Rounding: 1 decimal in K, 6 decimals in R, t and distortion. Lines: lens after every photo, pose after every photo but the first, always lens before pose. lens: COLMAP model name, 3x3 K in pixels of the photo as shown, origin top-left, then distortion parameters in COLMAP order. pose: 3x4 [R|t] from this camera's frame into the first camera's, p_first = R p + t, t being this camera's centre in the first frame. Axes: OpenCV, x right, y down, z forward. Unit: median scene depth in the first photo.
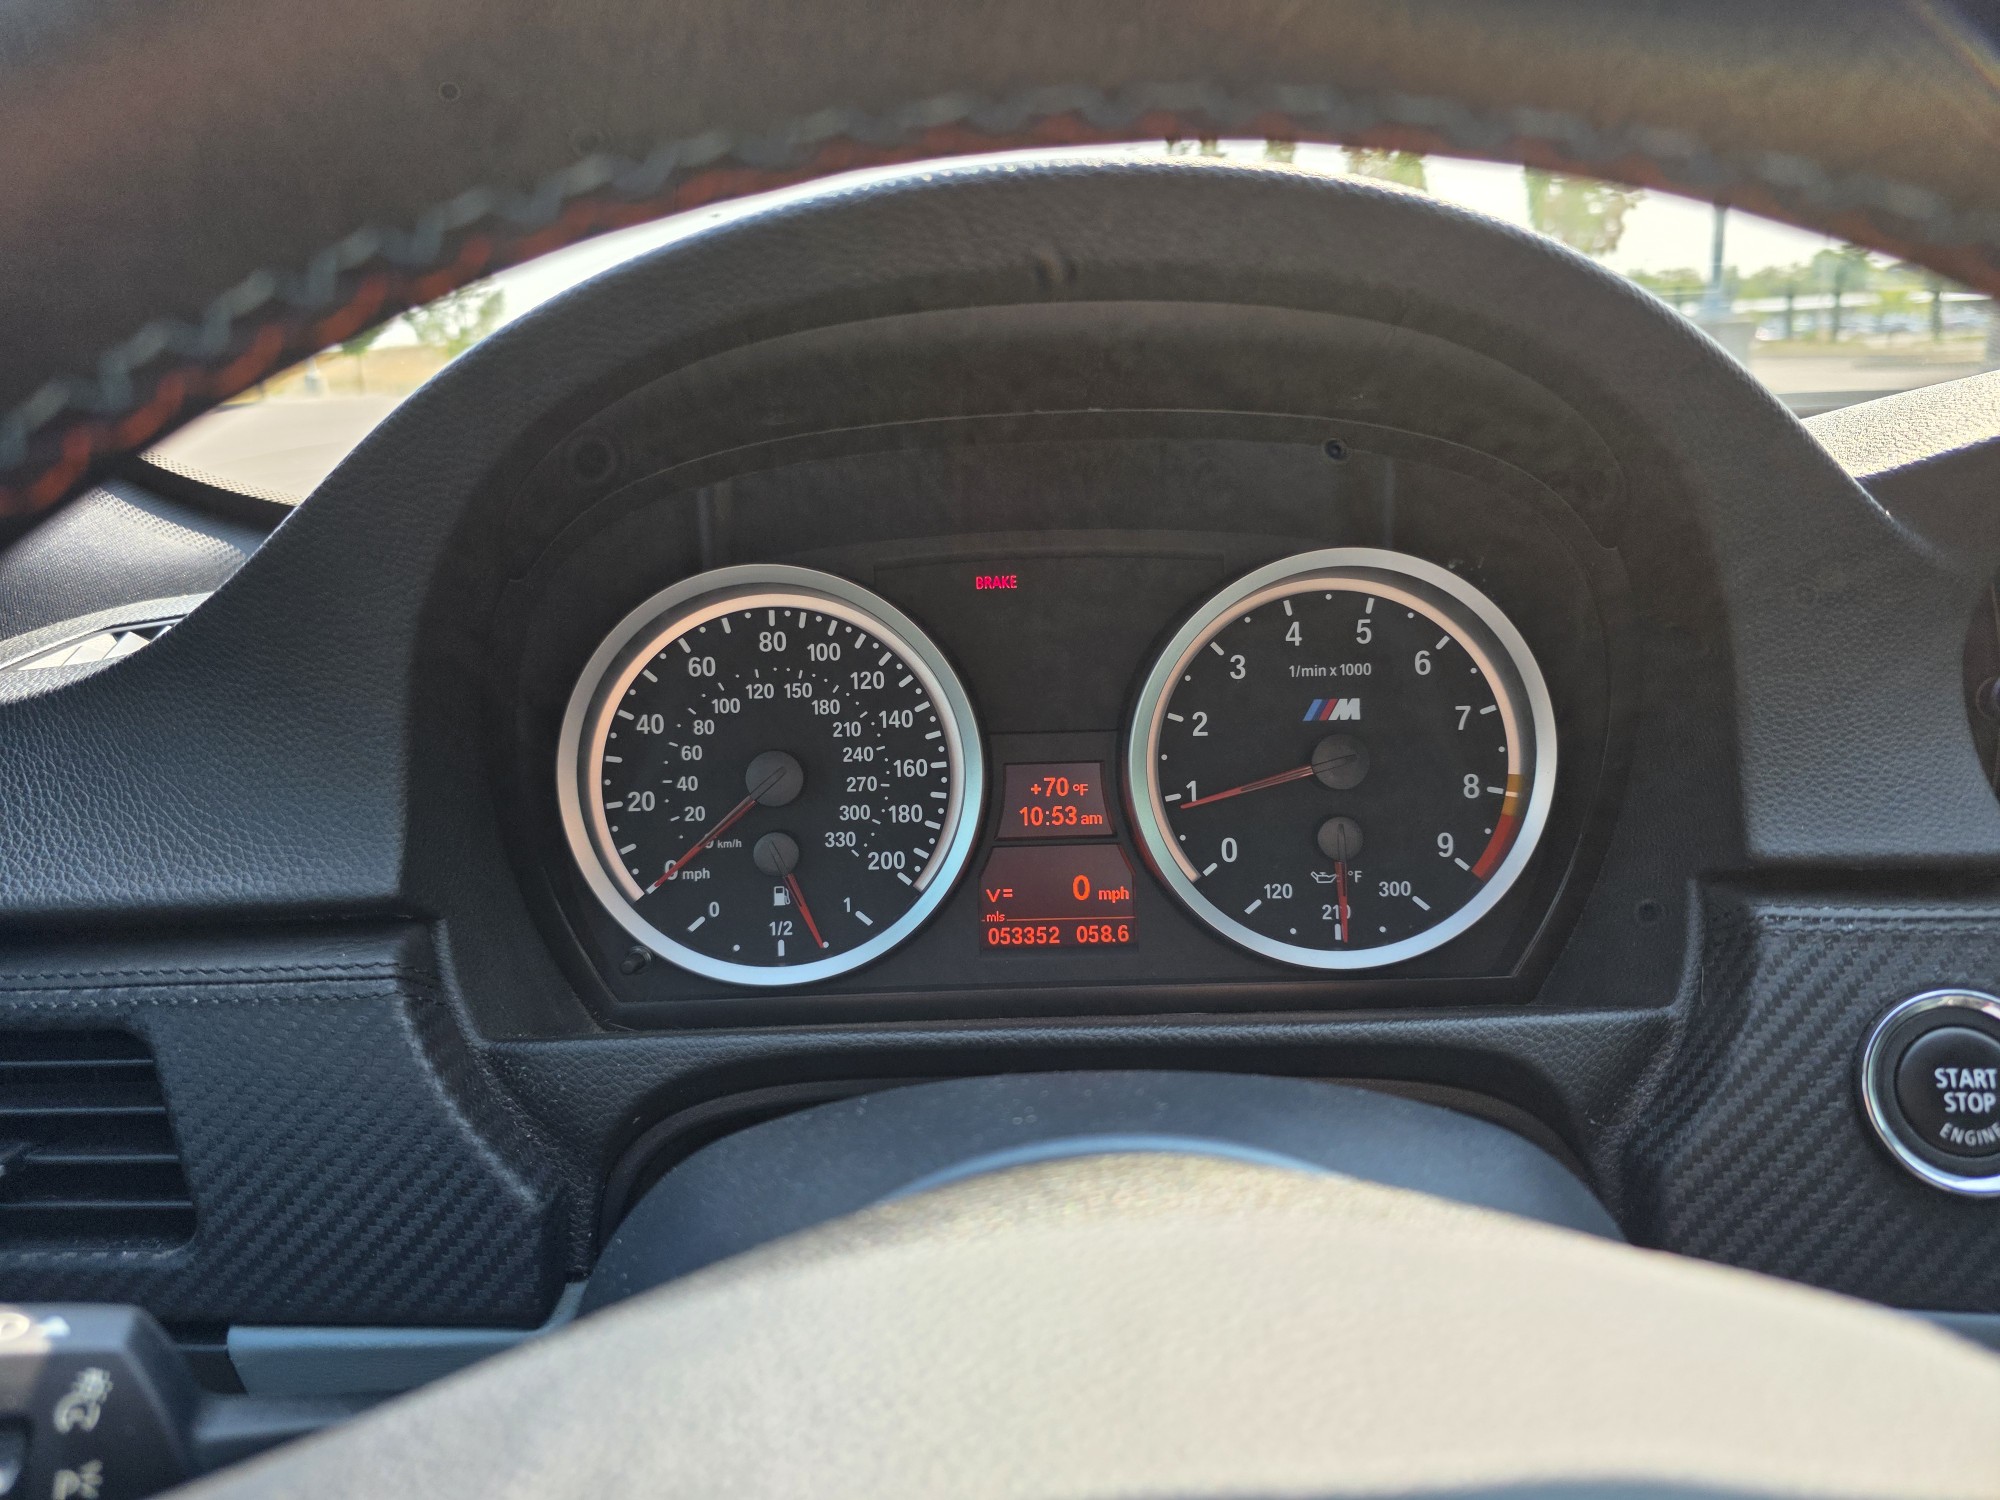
lens RADIAL K [[1348.7, 0, 1000.8], [0, 1348.7, 750.0], [0, 0, 1]] dist [0.053052, -0.047056]
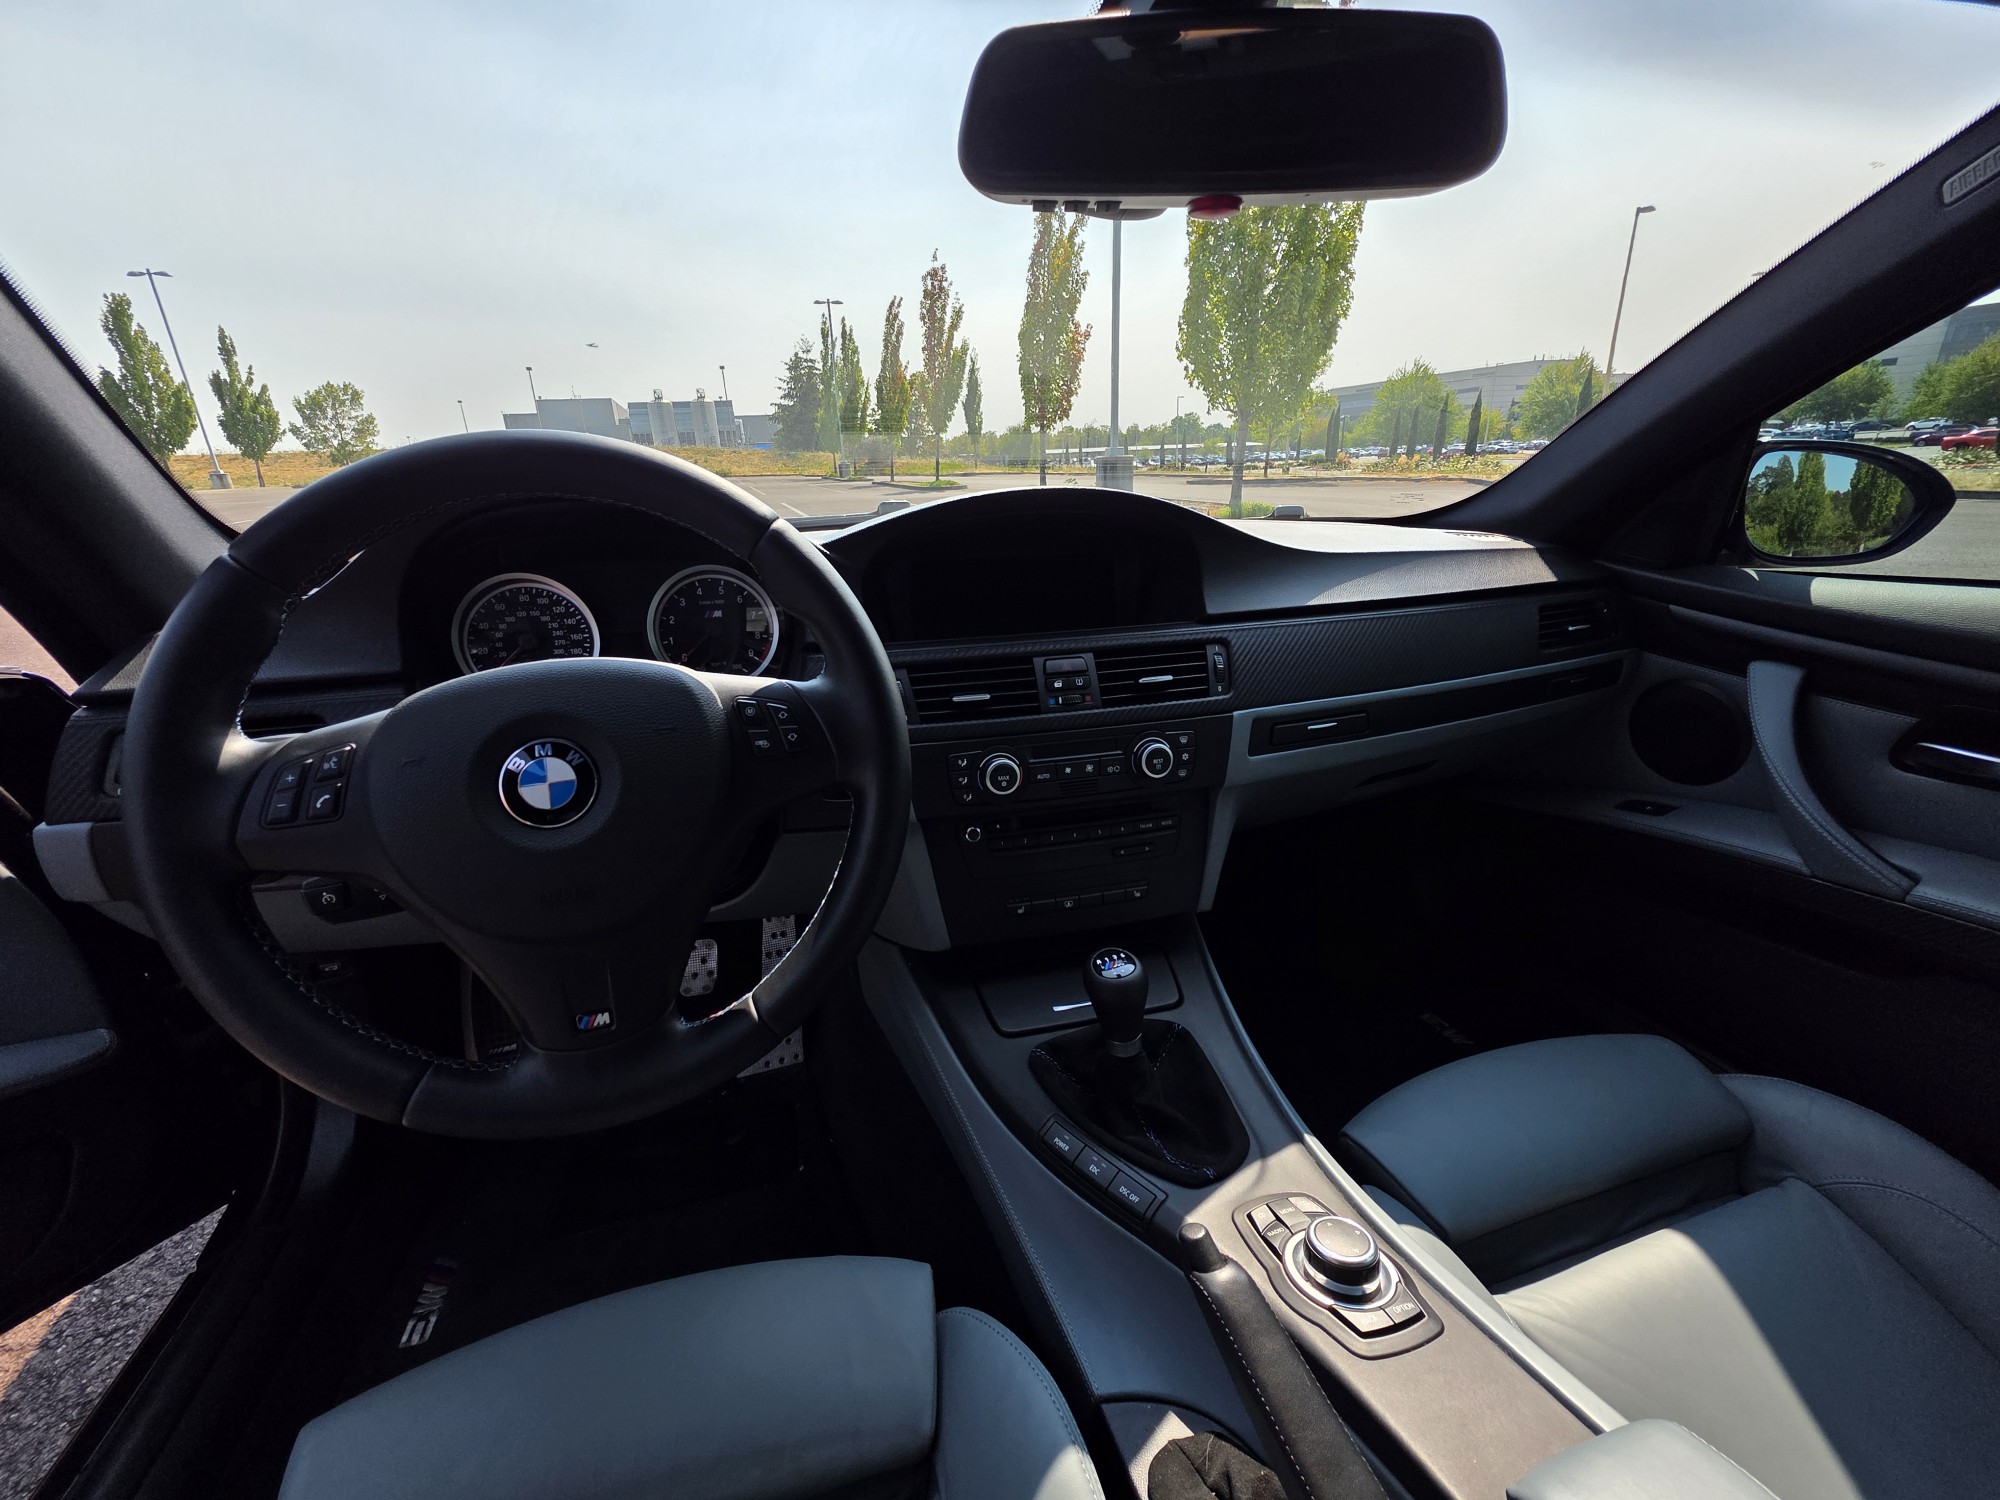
lens RADIAL K [[799.5, 0, 989.4], [0, 799.5, 738.3], [0, 0, 1]] dist [0.002297, -0.000489]
pose [[0.955224, -0.079277, 0.285067, 0.310531], [0.066669, 0.996330, 0.053680, 0.218029], [-0.288276, -0.032271, 0.957003, -1.115382]]
